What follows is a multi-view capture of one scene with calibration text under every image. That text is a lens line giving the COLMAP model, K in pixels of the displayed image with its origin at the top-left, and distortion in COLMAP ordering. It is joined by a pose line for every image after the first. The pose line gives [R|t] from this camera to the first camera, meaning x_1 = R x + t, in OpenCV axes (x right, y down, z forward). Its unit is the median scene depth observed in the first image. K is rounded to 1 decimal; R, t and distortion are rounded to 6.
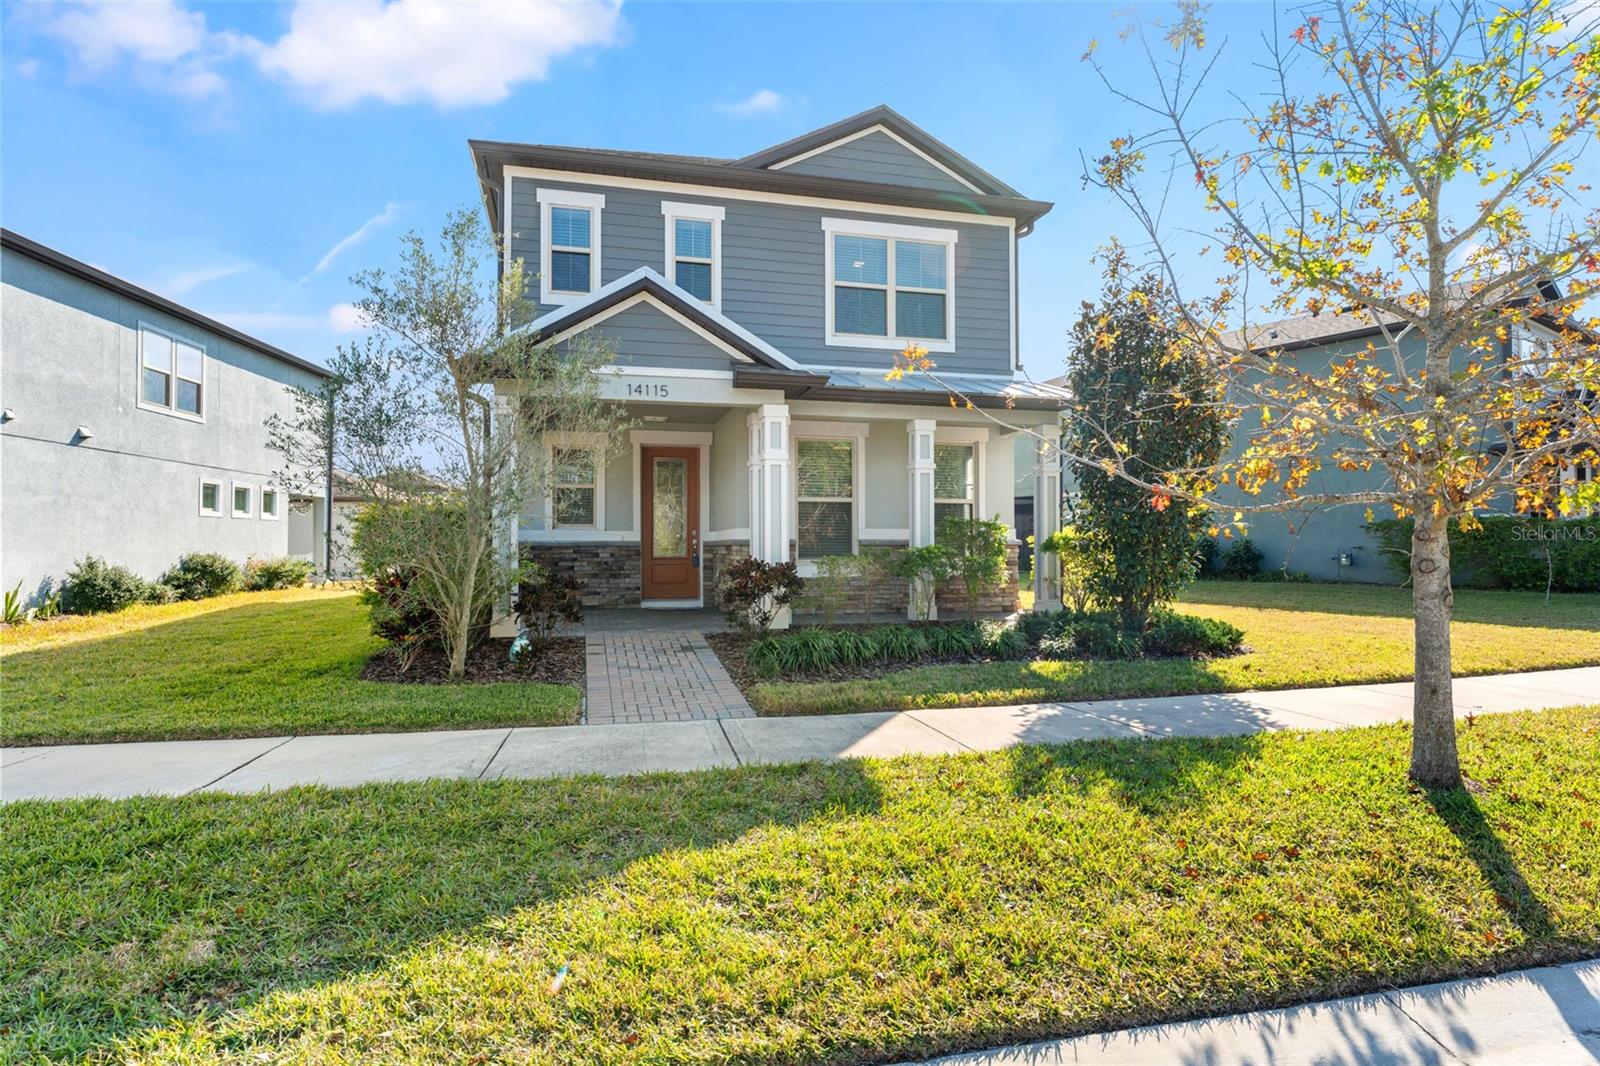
lens RADIAL K [[896.7, 0, 805.6], [0, 896.7, 537.8], [0, 0, 1]] dist [-0.002825, -0.001257]
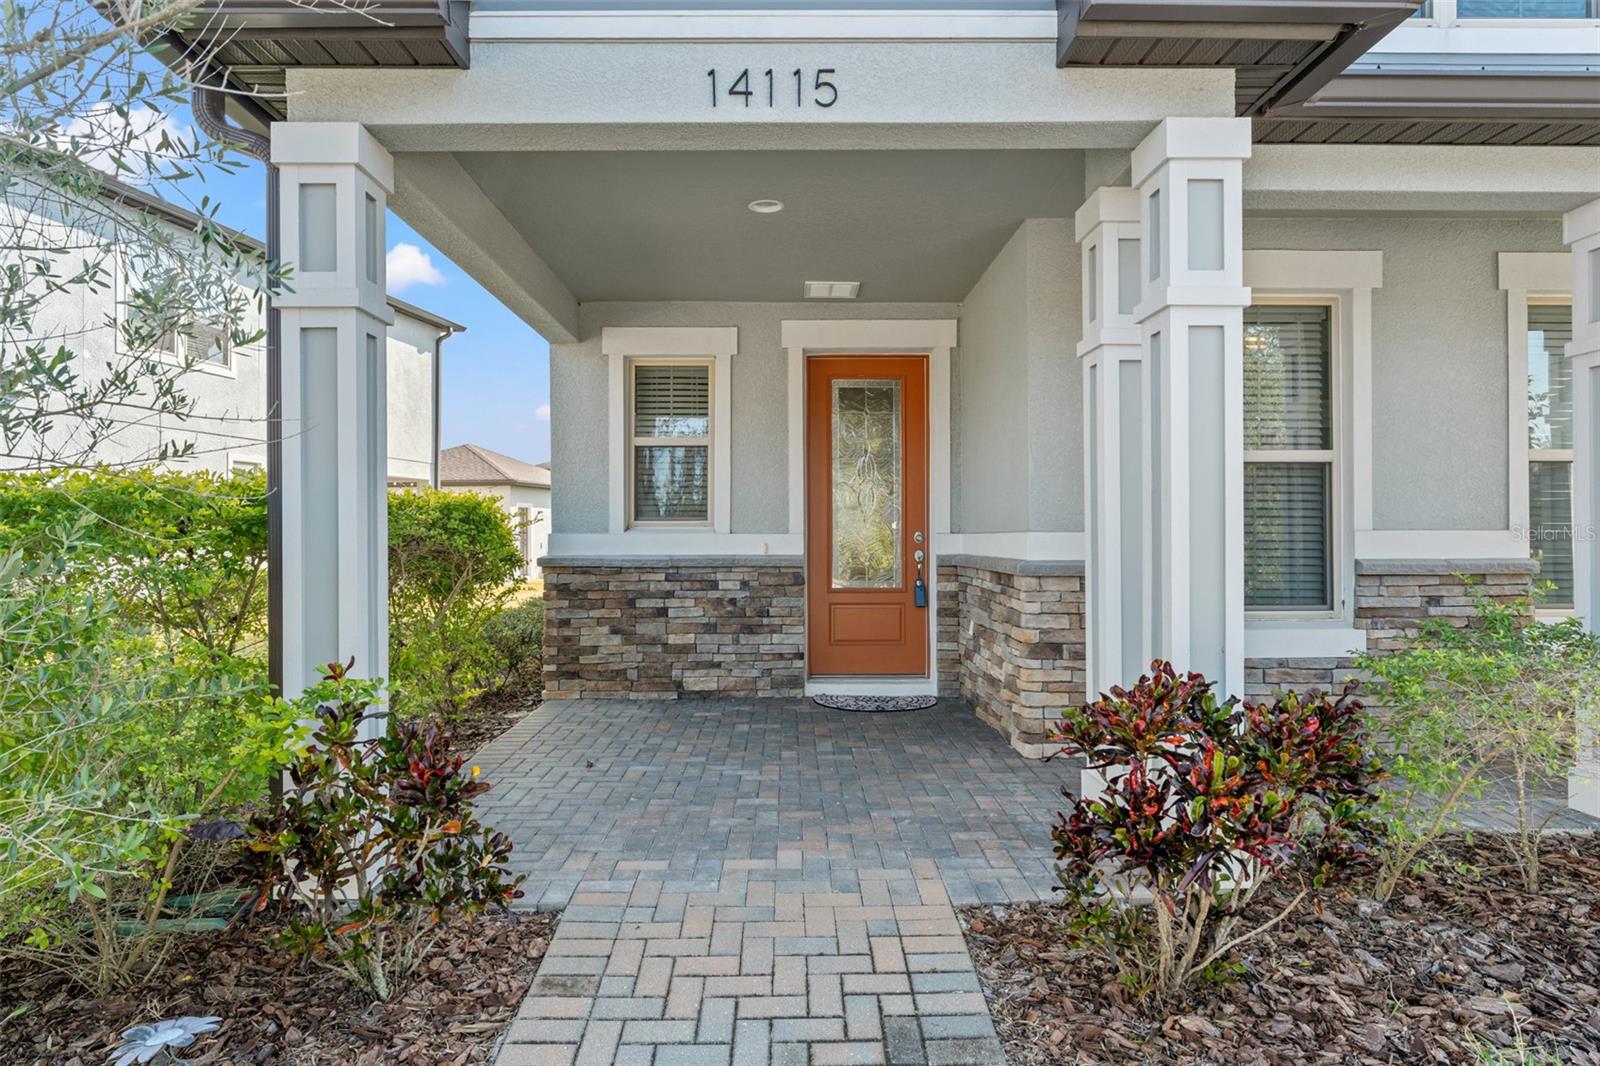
lens RADIAL K [[919.7, 0, 793.6], [0, 919.7, 538.0], [0, 0, 1]] dist [0.001991, 0.000145]
pose [[0.968890, 0.001228, -0.247491, -0.077366], [0.003074, 0.999851, 0.016996, -0.015286], [0.247474, -0.017228, 0.968741, 0.588900]]
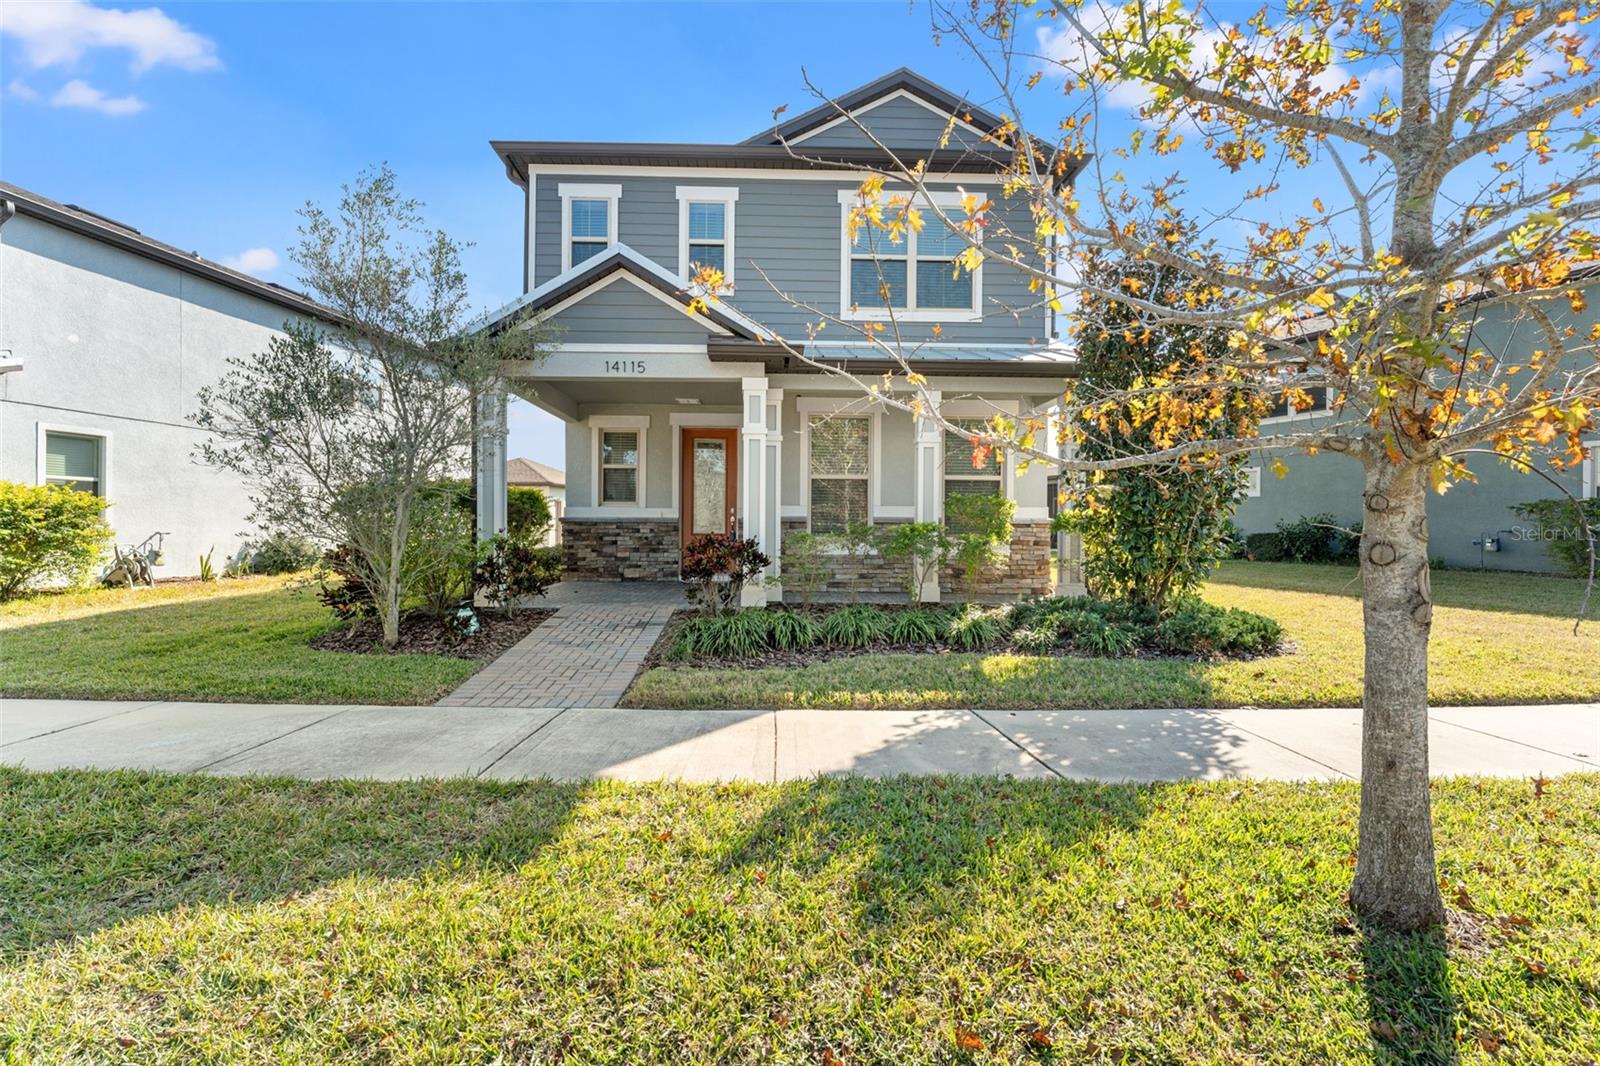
lens RADIAL K [[762.3, 0, 800.0], [0, 762.3, 533.0], [0, 0, 1]] dist [-0.003502, 0.000067]
pose [[0.972783, 0.010051, -0.231500, 0.181994], [-0.005867, 0.999807, 0.018753, 0.004320], [0.231644, -0.016884, 0.972654, 0.175632]]
